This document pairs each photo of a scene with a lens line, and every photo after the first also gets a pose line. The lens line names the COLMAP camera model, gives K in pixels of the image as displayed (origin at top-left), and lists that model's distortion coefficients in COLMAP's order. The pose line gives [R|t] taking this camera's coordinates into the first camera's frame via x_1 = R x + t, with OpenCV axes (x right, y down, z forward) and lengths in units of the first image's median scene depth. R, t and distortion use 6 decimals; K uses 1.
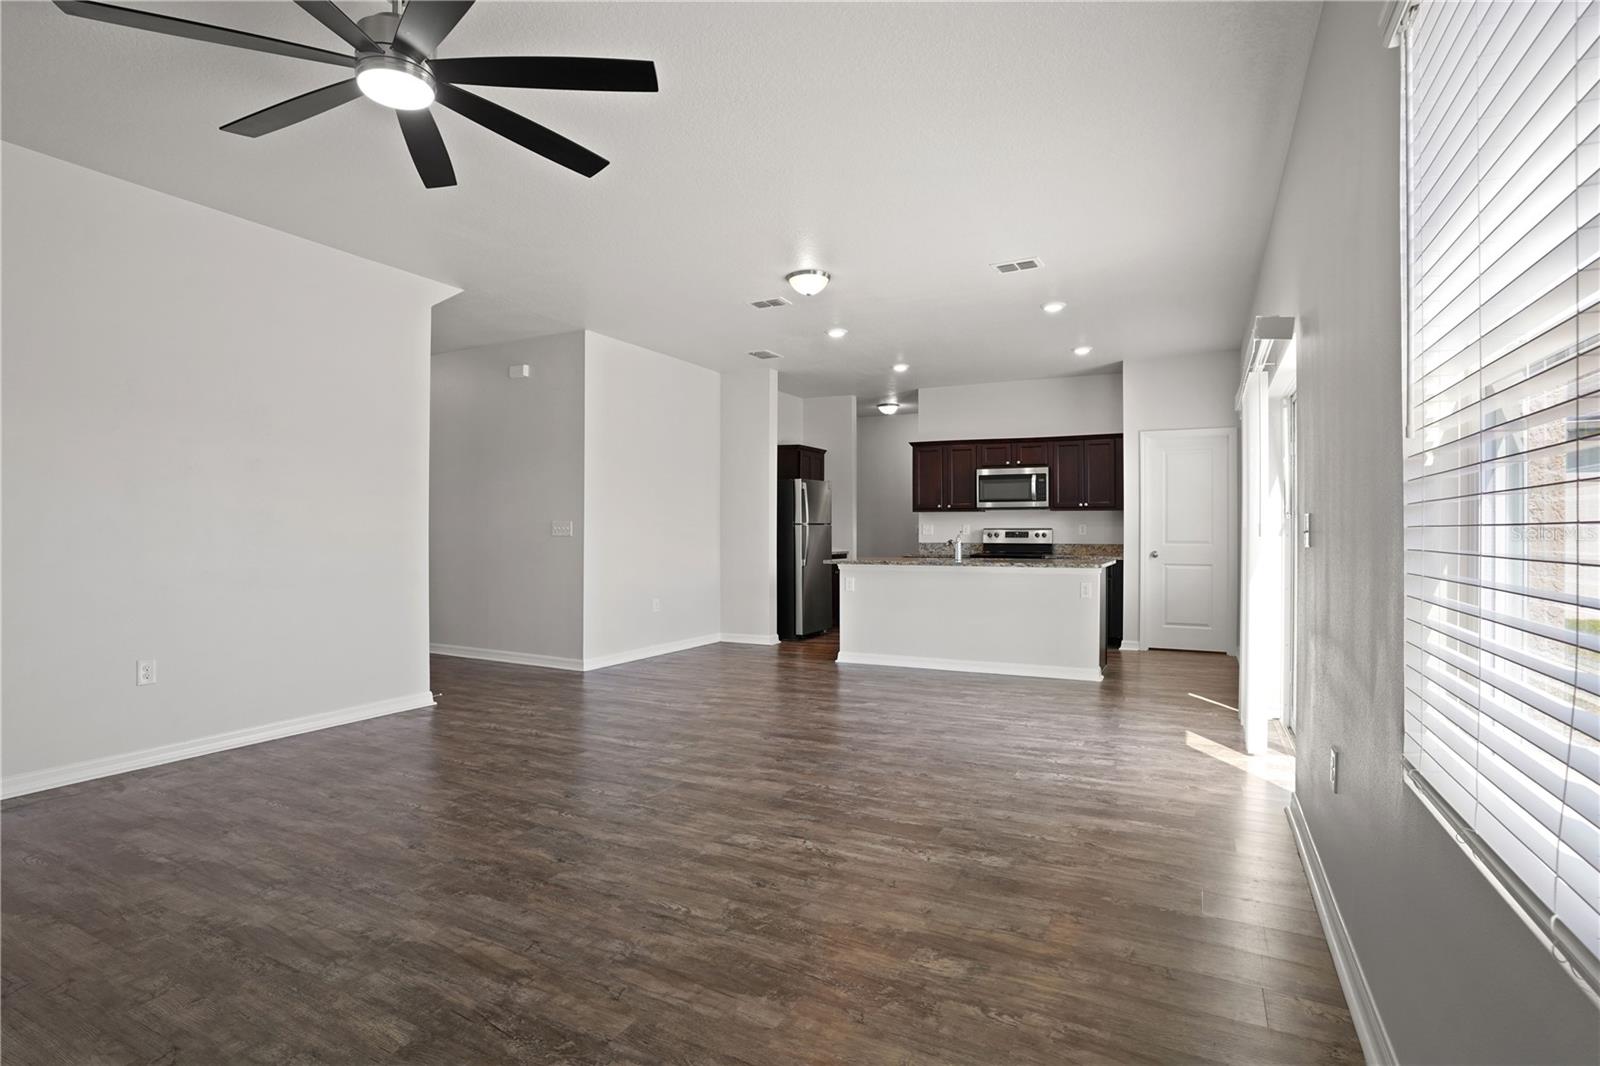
lens RADIAL K [[798.0, 0, 807.2], [0, 798.0, 529.4], [0, 0, 1]] dist [-0.089101, 0.043115]
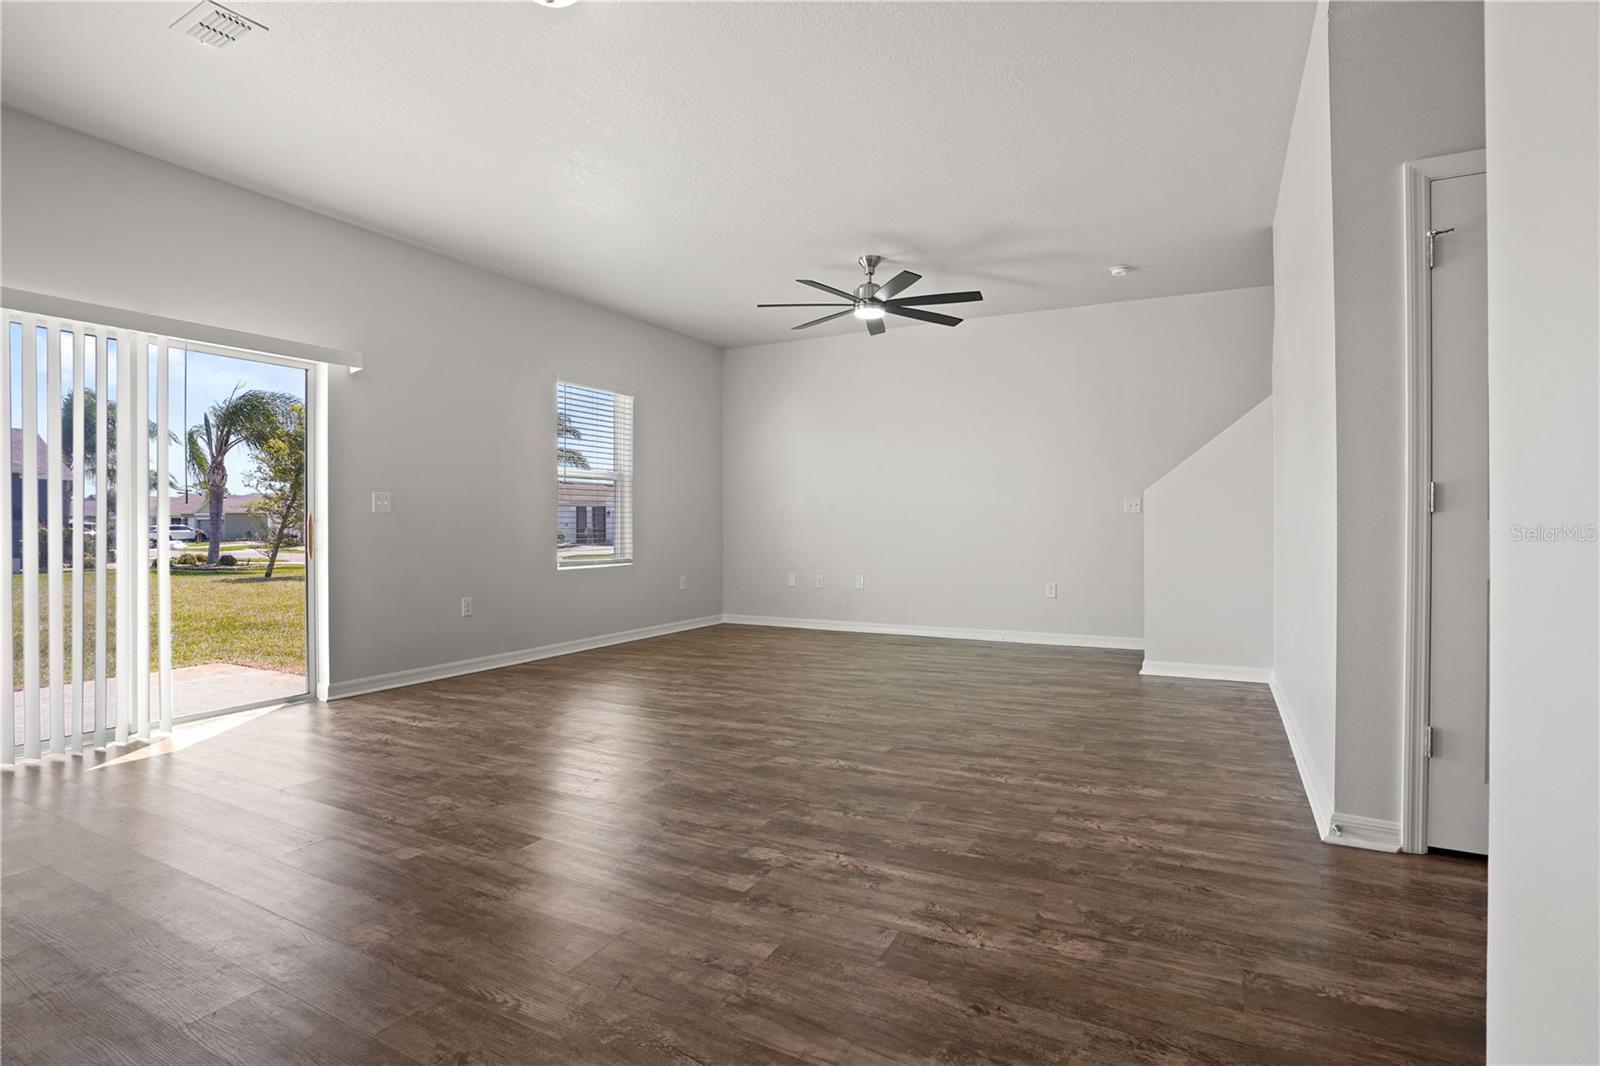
lens RADIAL K [[798.0, 0, 807.2], [0, 798.0, 529.4], [0, 0, 1]] dist [-0.089101, 0.043115]
pose [[-0.999745, -0.001214, 0.022536, -0.114950], [-0.001145, 0.999995, 0.003059, 0.019089], [-0.022540, 0.003033, -0.999741, 0.998023]]
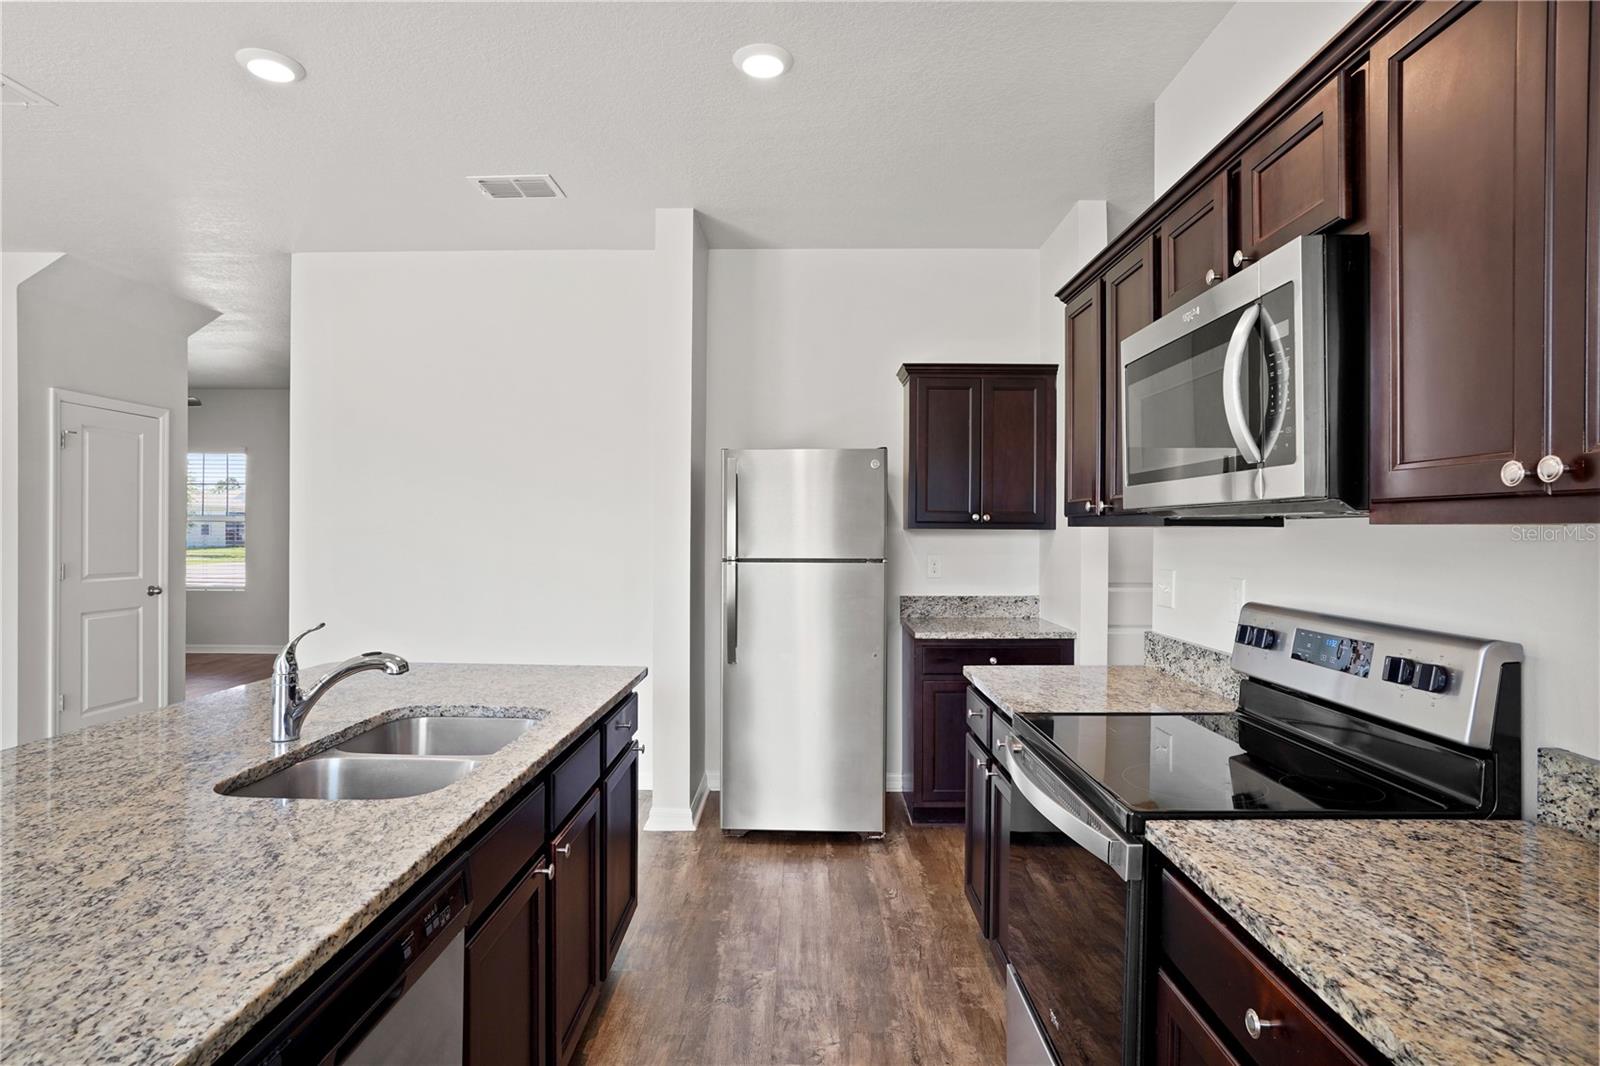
lens RADIAL K [[848.6, 0, 800.0], [0, 848.6, 533.0], [0, 0, 1]] dist [-0.019266, 0.000603]
pose [[0.430274, 0.006801, -0.902673, 0.436465], [-0.002099, 0.999976, 0.006534, -0.024609], [0.902696, -0.000916, 0.430278, 0.903416]]
